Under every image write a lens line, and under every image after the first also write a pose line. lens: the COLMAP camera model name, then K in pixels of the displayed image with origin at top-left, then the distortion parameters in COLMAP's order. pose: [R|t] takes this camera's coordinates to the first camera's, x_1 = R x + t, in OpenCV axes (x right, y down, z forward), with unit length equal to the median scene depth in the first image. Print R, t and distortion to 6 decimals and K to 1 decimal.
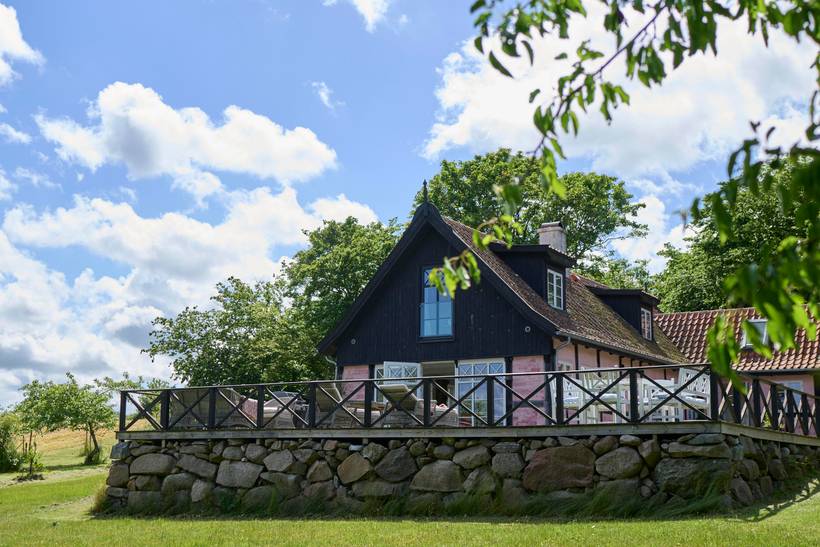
lens RADIAL K [[1013.5, 0, 394.6], [0, 1013.5, 305.1], [0, 0, 1]] dist [0.000060, -0.024290]
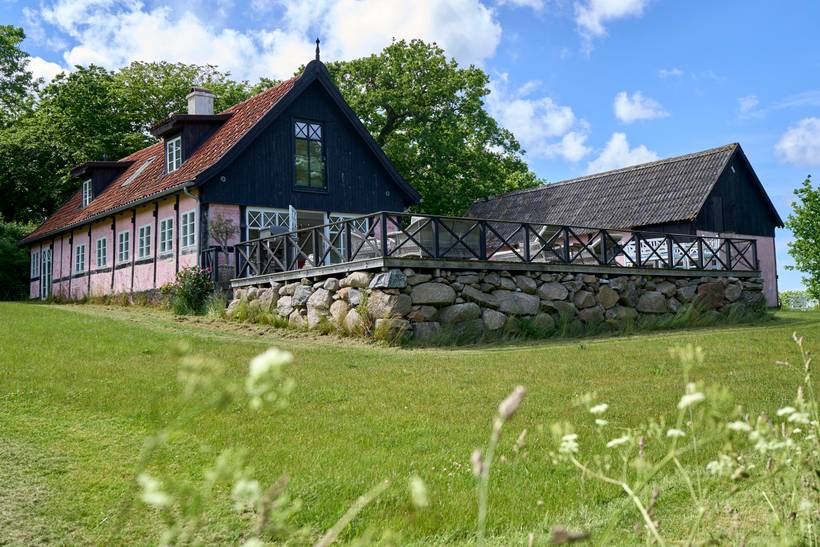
lens RADIAL K [[866.0, 0, 410.0], [0, 866.0, 273.5], [0, 0, 1]] dist [-0.003038, -0.007127]
pose [[0.370788, 0.044349, 0.927658, -1.089476], [-0.119744, 0.992805, 0.000399, 0.154150], [-0.920966, -0.111229, 0.373430, 0.790914]]
